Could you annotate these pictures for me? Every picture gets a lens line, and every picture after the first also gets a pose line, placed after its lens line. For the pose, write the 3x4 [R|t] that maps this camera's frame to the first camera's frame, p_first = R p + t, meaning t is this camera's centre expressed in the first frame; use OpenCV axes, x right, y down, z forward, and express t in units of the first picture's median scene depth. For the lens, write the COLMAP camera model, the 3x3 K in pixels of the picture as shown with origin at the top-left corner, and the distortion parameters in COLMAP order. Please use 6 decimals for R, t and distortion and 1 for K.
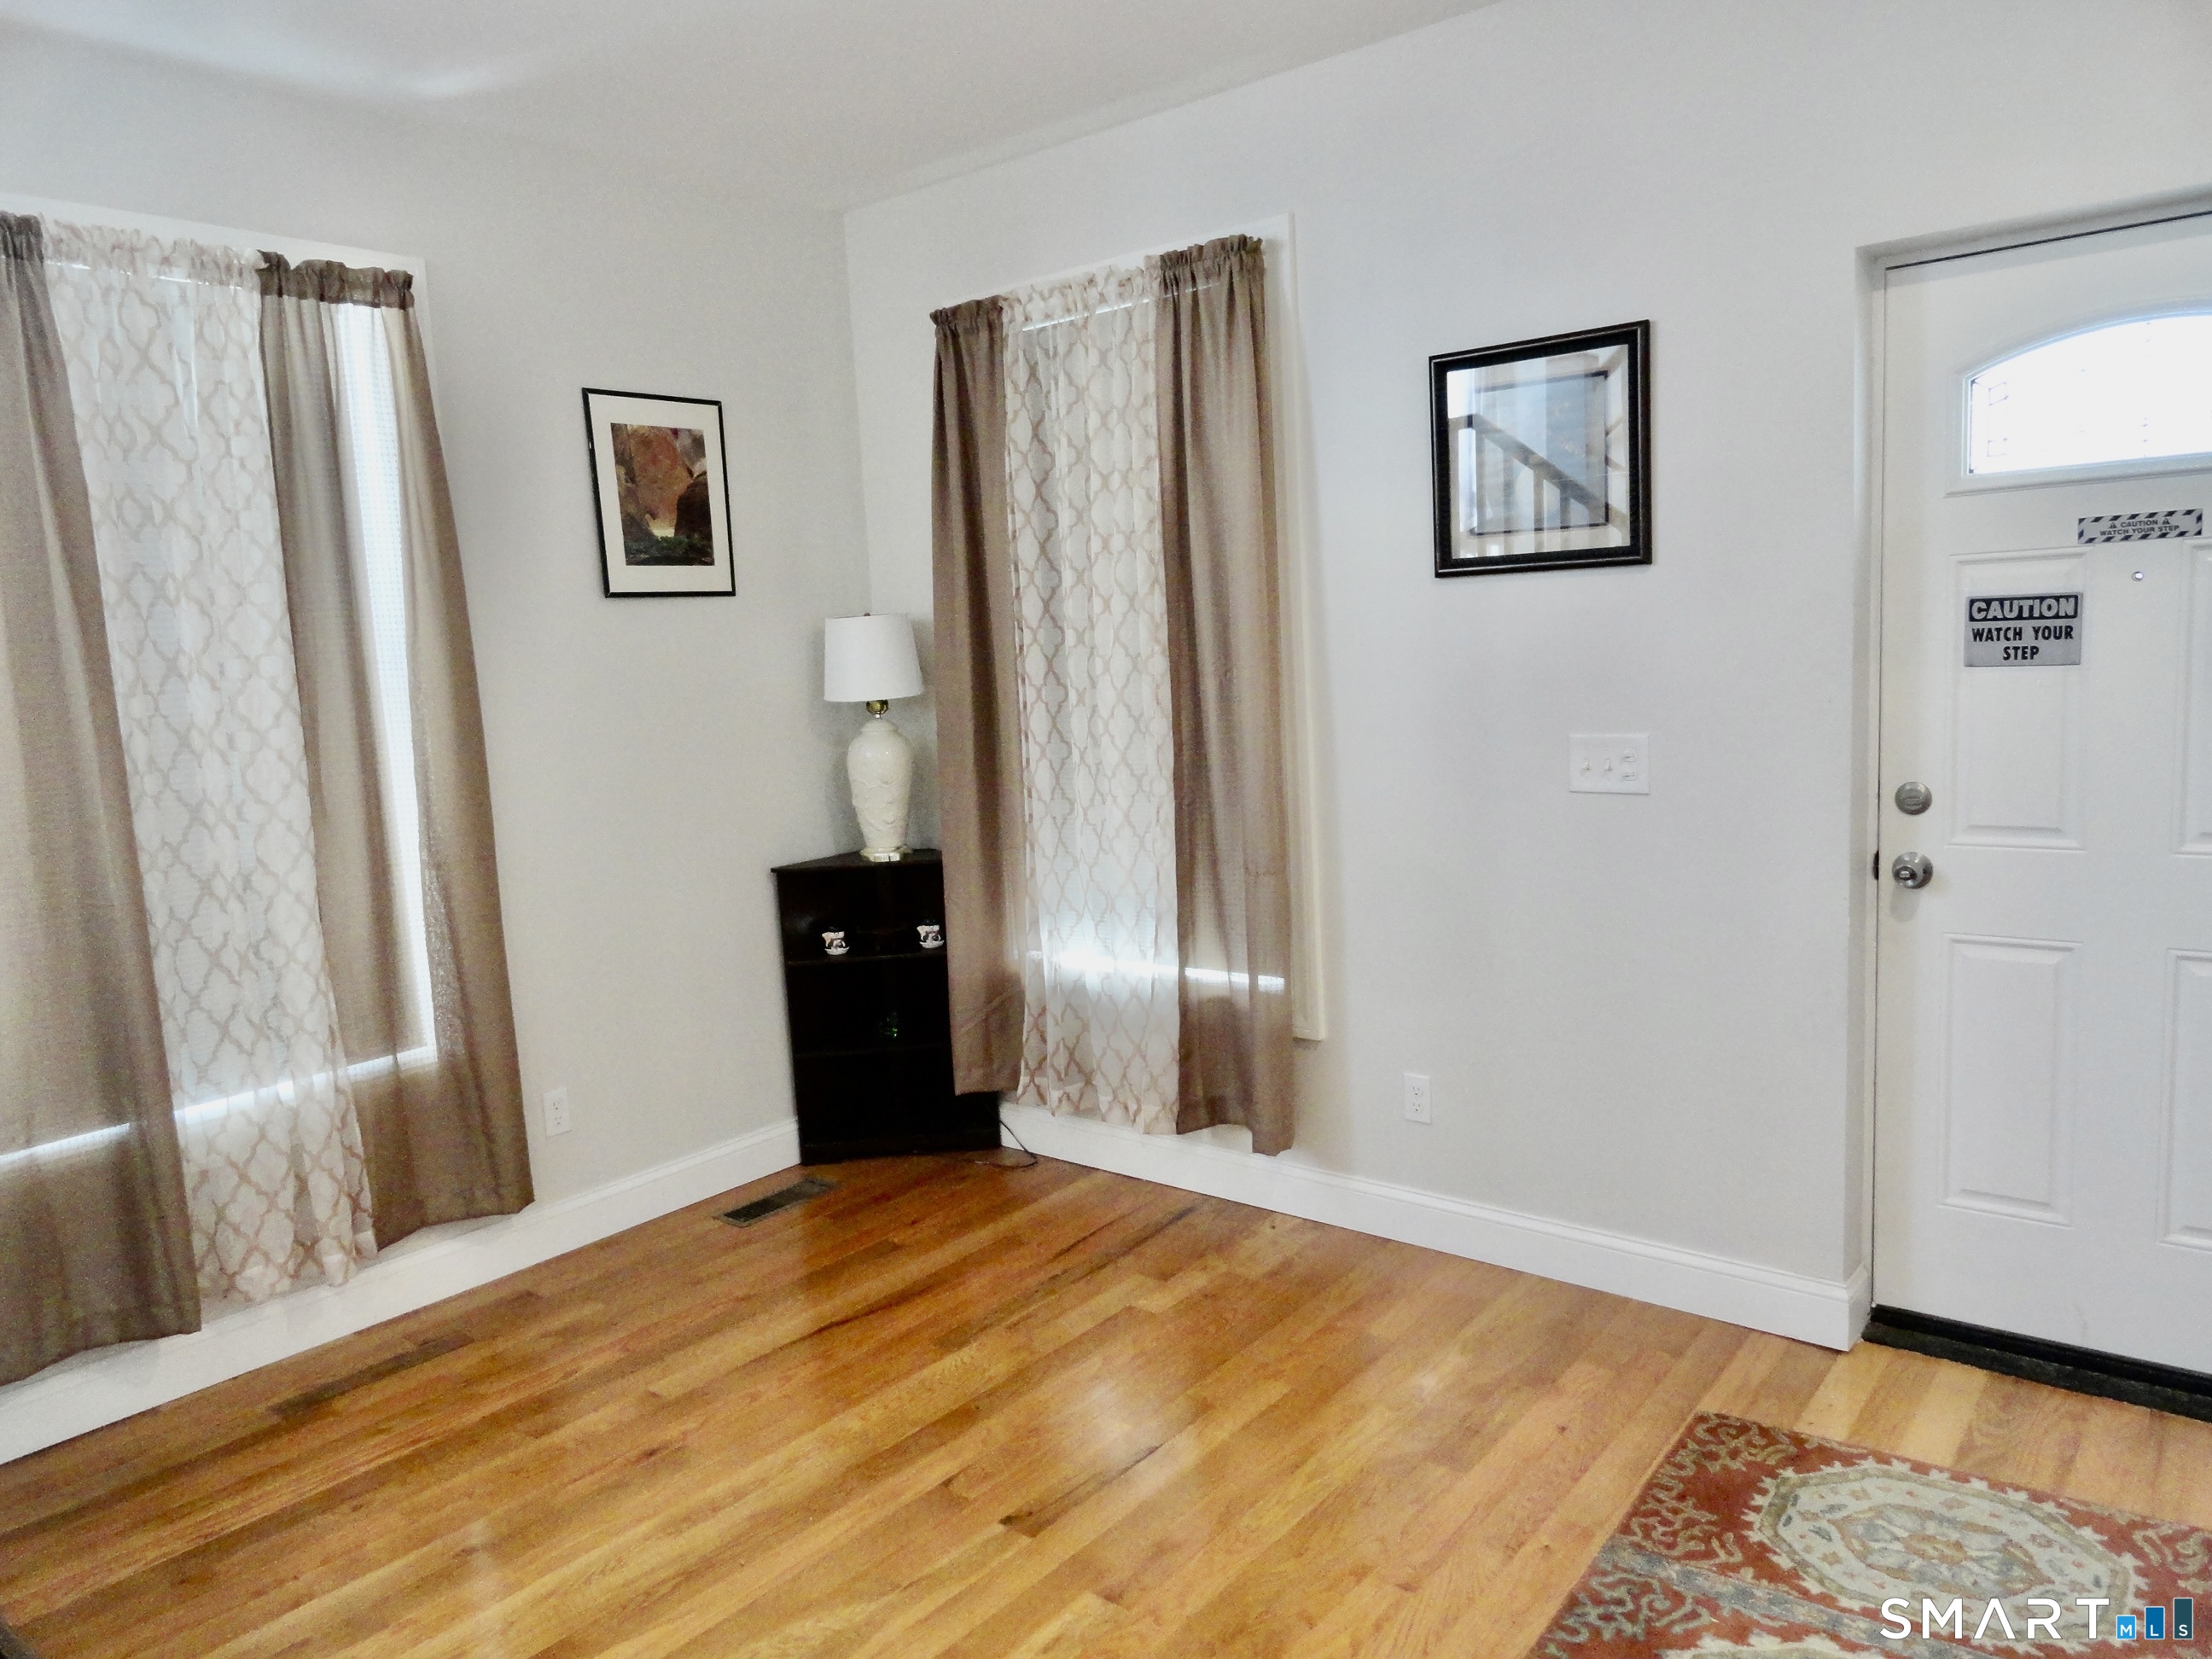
lens RADIAL K [[1506.5, 0, 1098.1], [0, 1506.5, 833.9], [0, 0, 1]] dist [-0.008714, 0.007700]
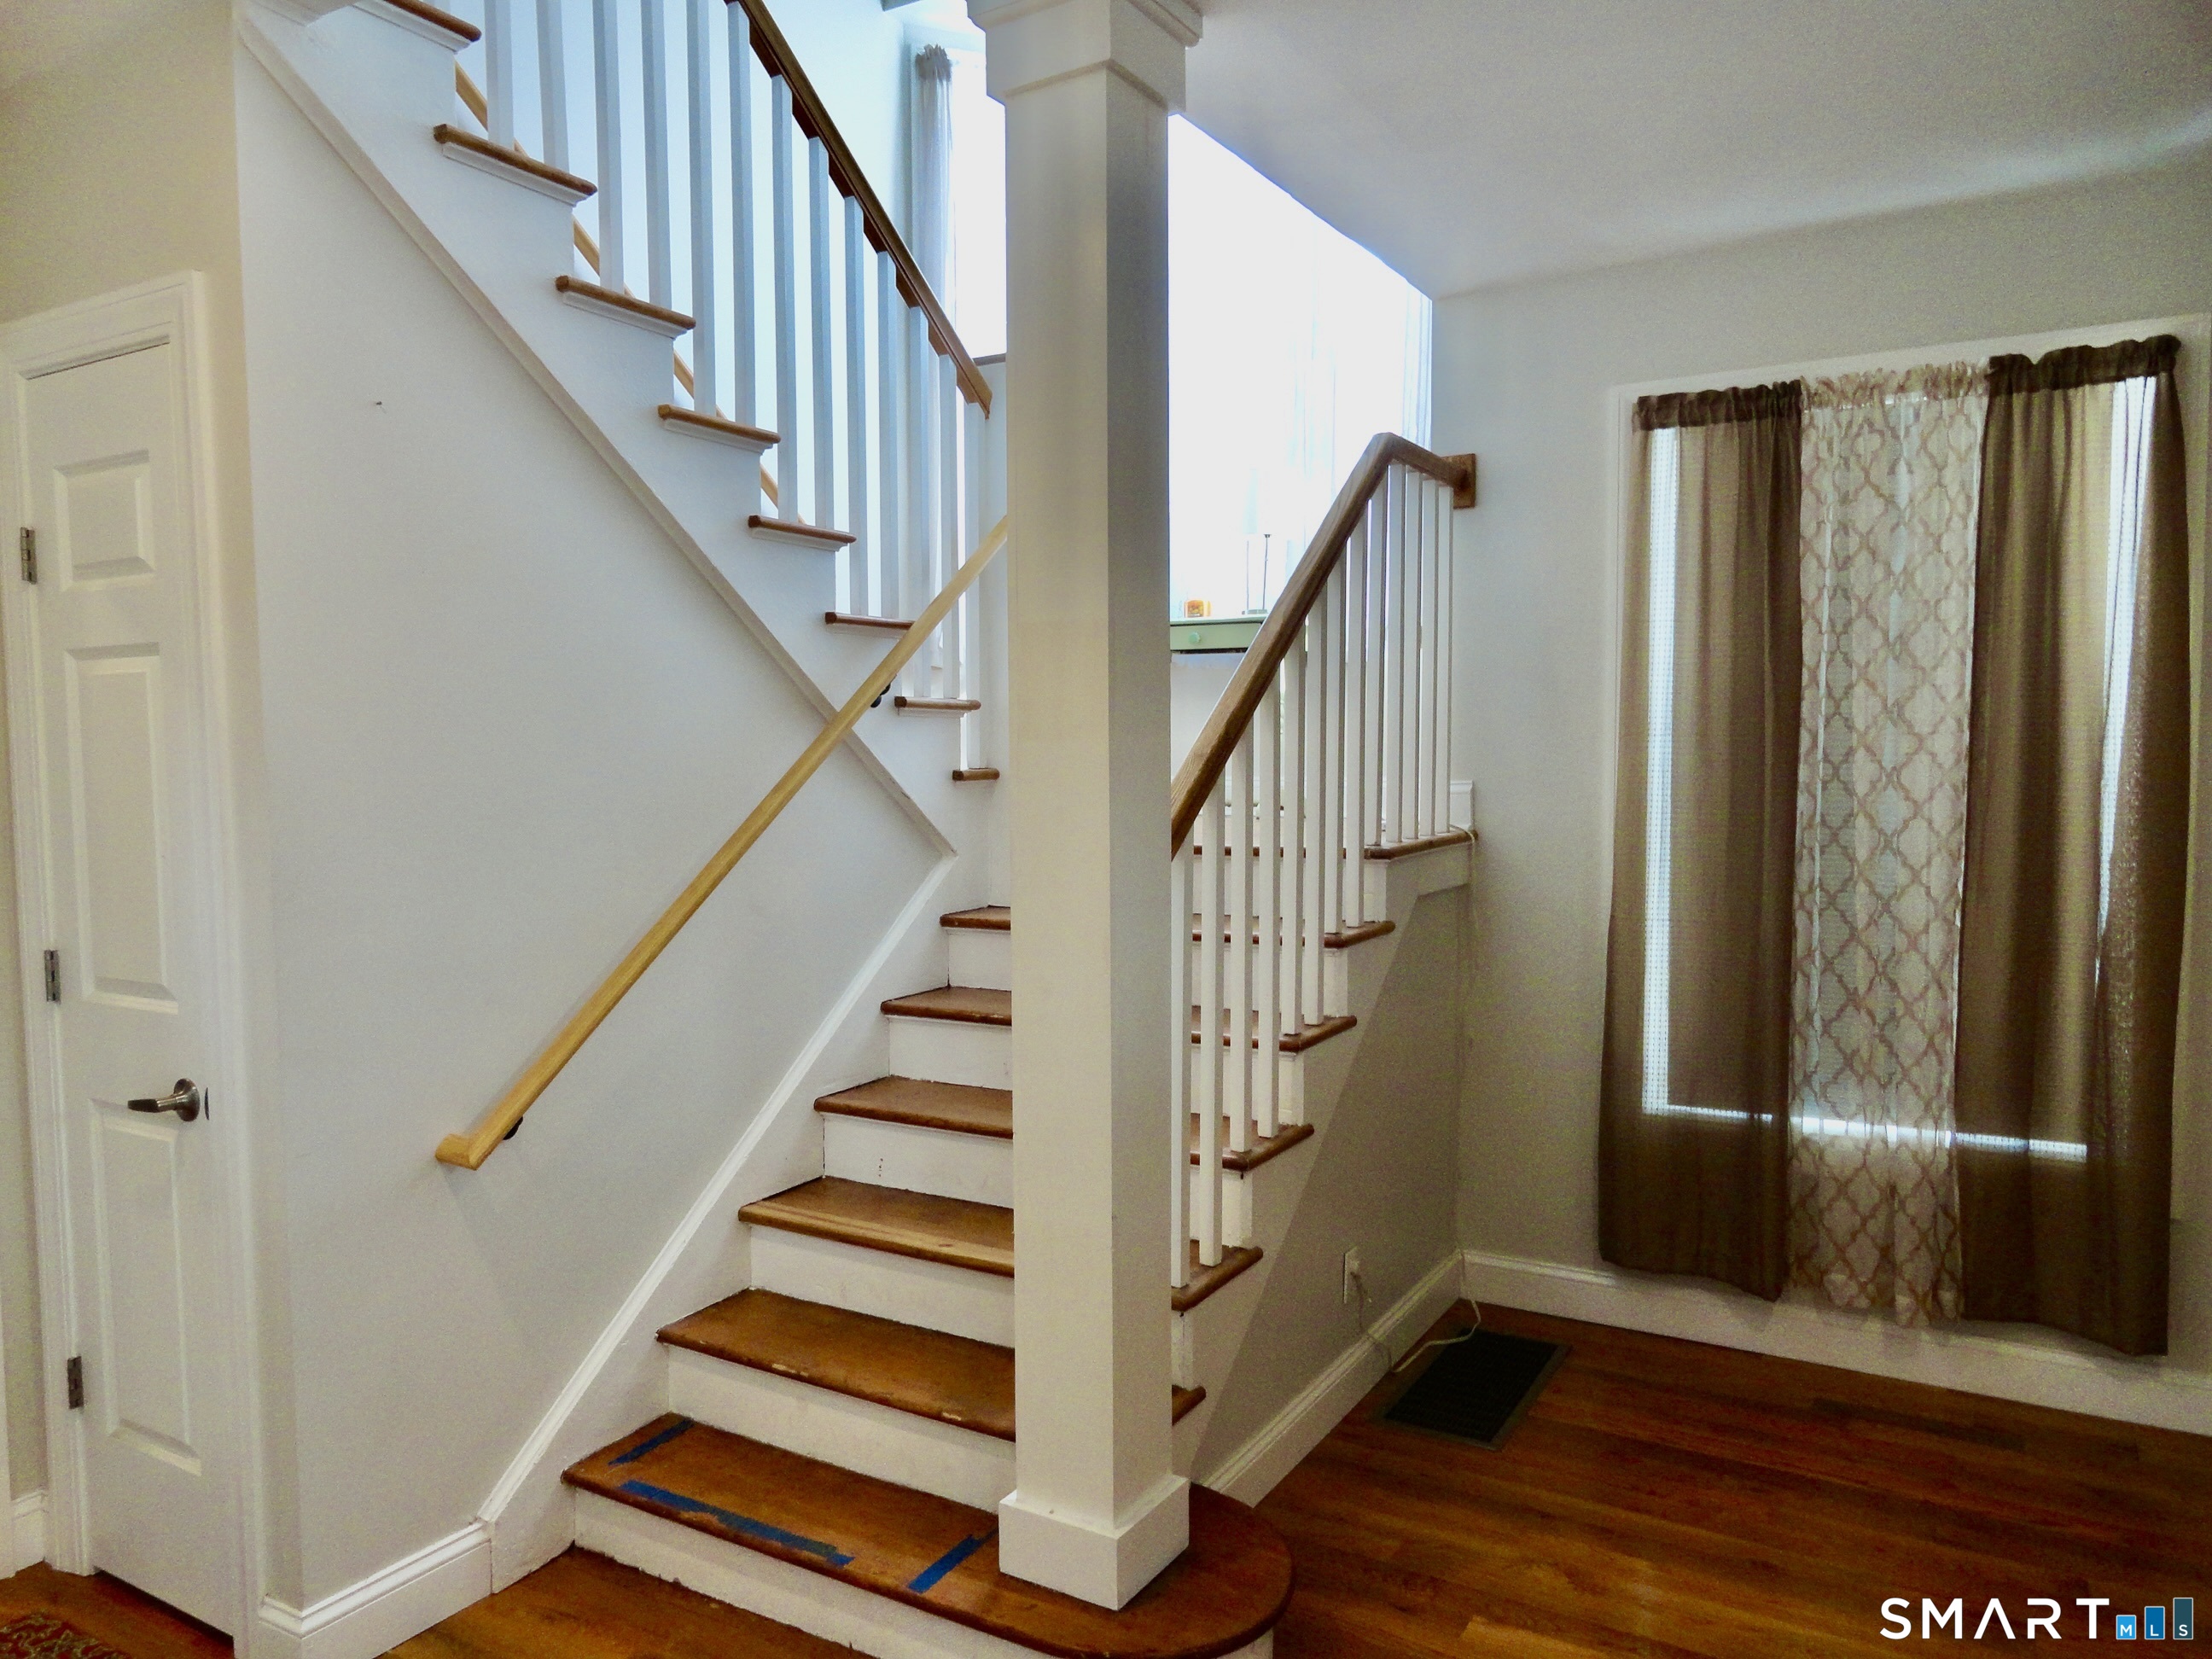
lens RADIAL K [[1506.5, 0, 1100.9], [0, 1506.5, 834.2], [0, 0, 1]] dist [-0.008714, 0.007700]
pose [[0.156857, 0.105803, -0.981938, 0.398084], [-0.130527, 0.987744, 0.085578, -0.057626], [0.978958, 0.114746, 0.168745, 0.222568]]
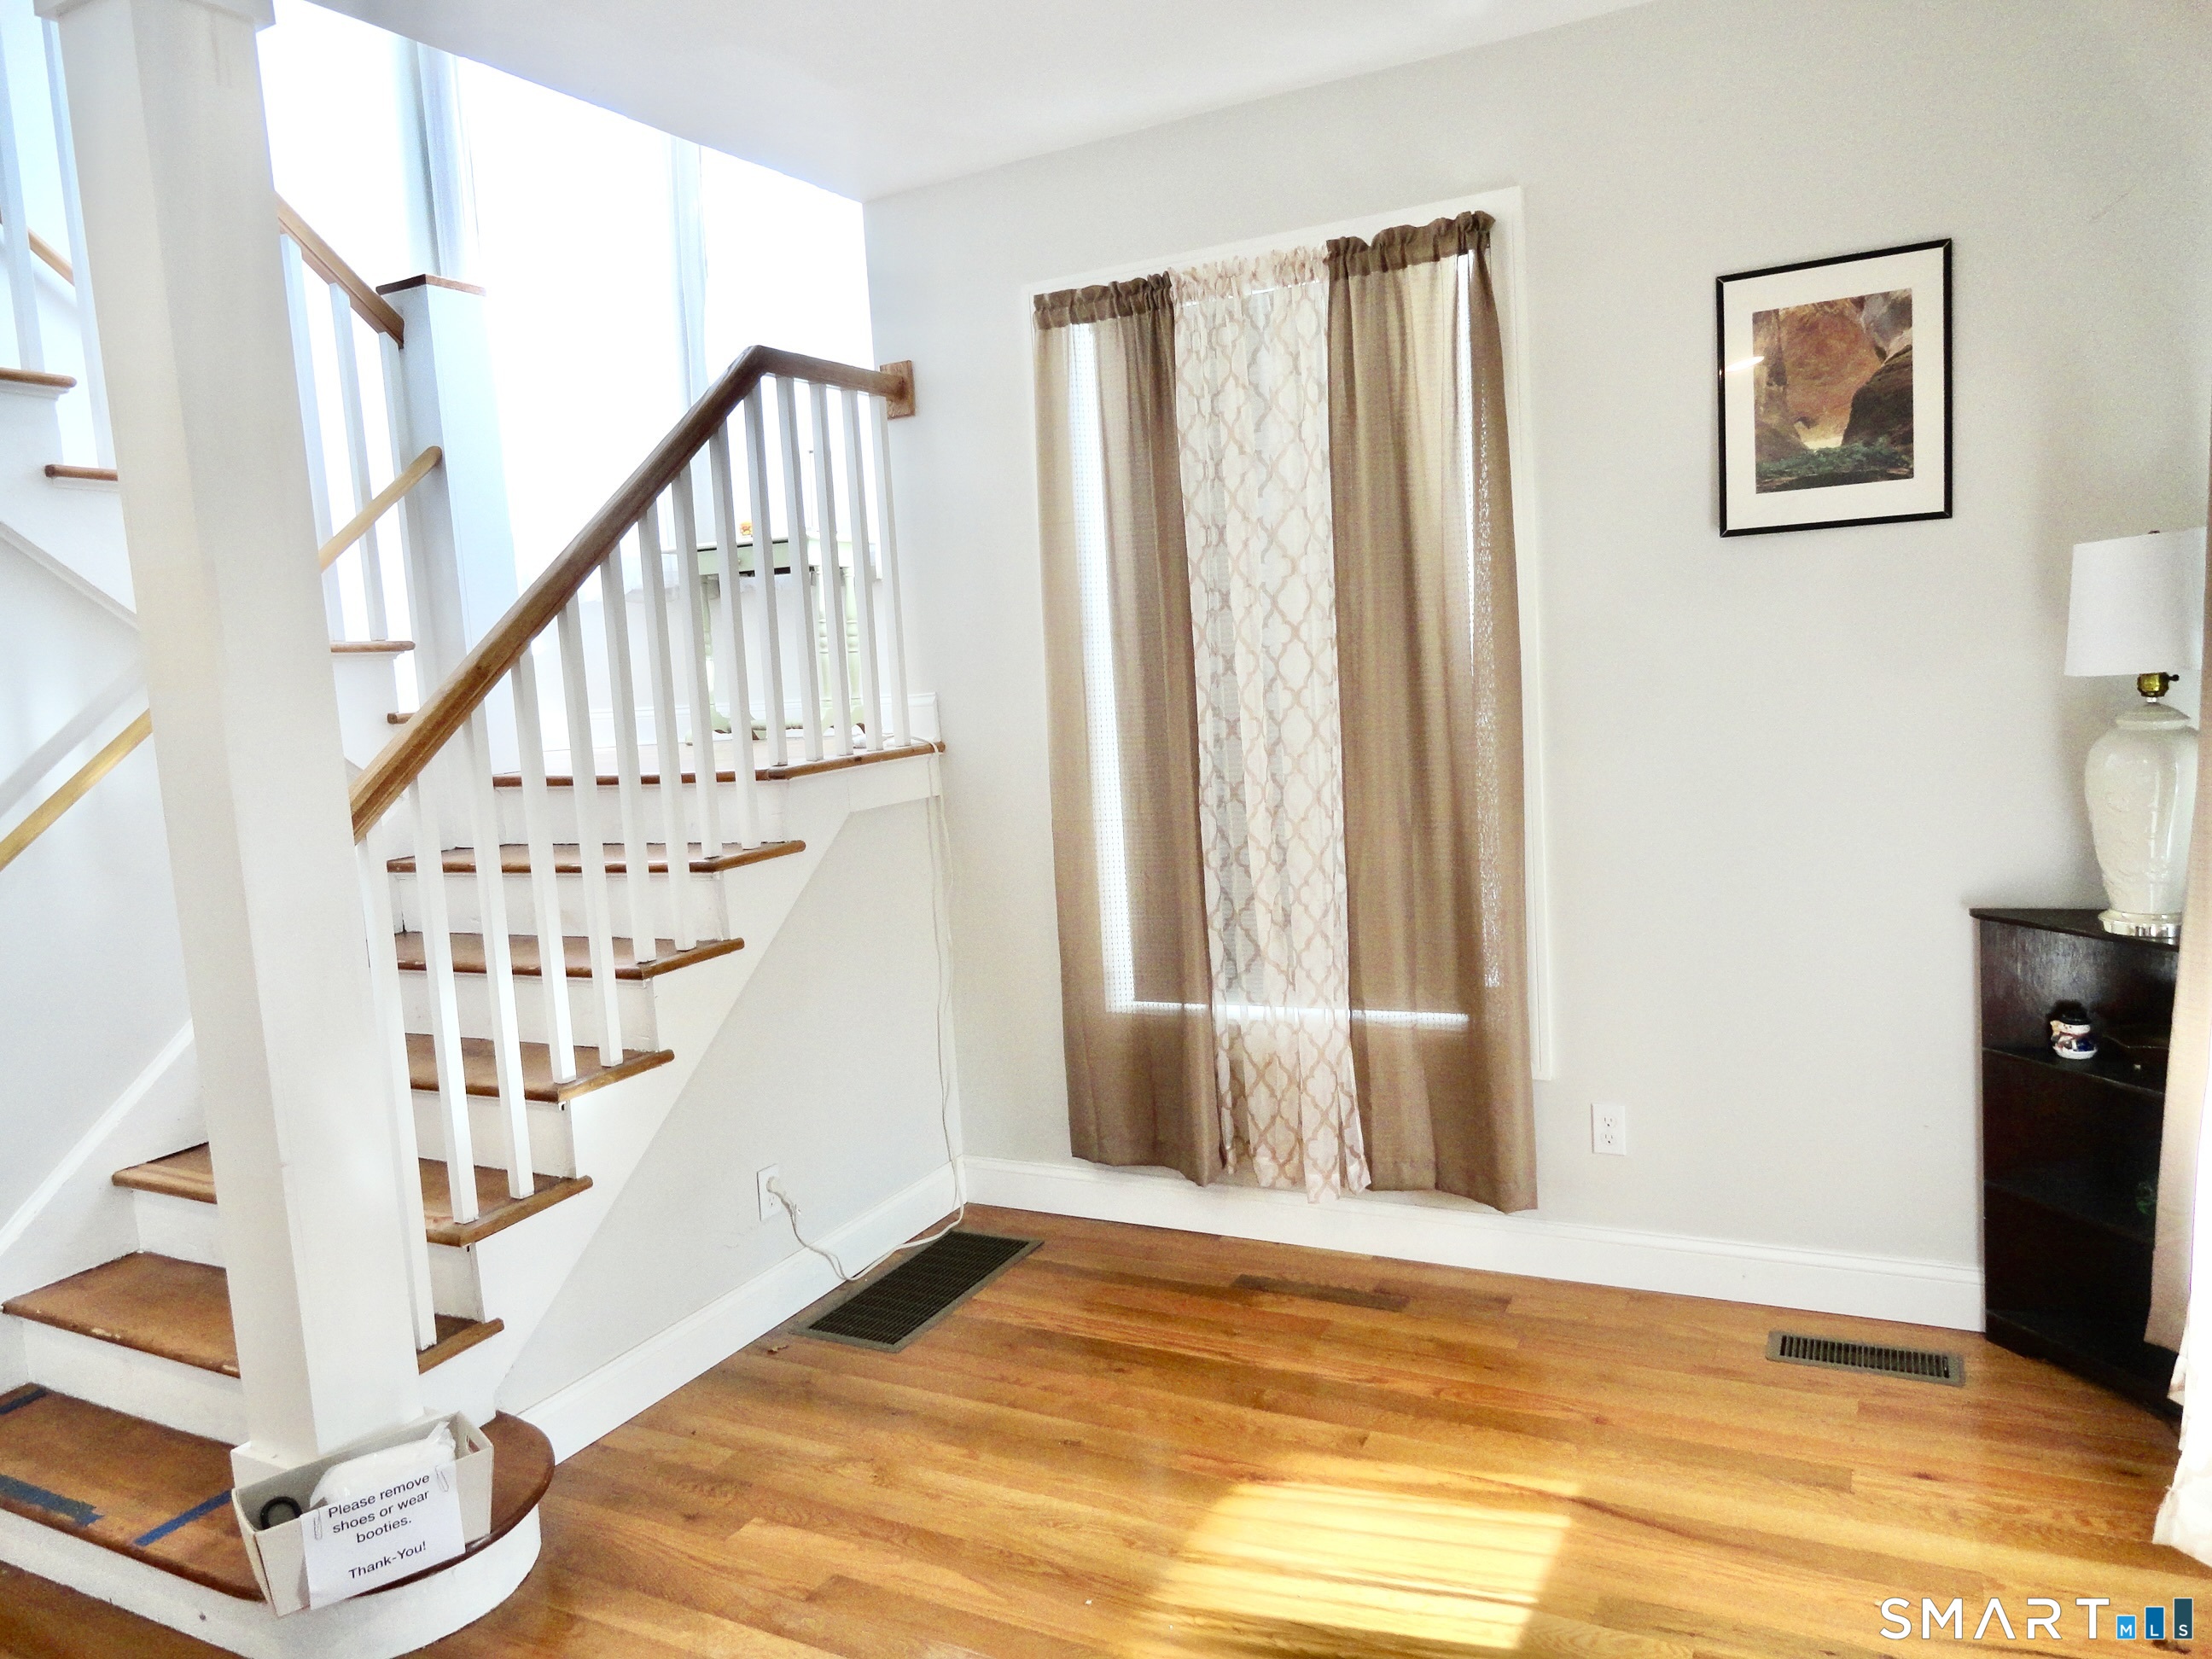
lens RADIAL K [[1506.5, 0, 1104.2], [0, 1506.5, 826.6], [0, 0, 1]] dist [-0.008714, 0.007700]
pose [[0.219314, 0.142260, -0.965227, 0.464473], [-0.075384, 0.988826, 0.128610, -0.094846], [0.972738, 0.044557, 0.227587, 0.577765]]
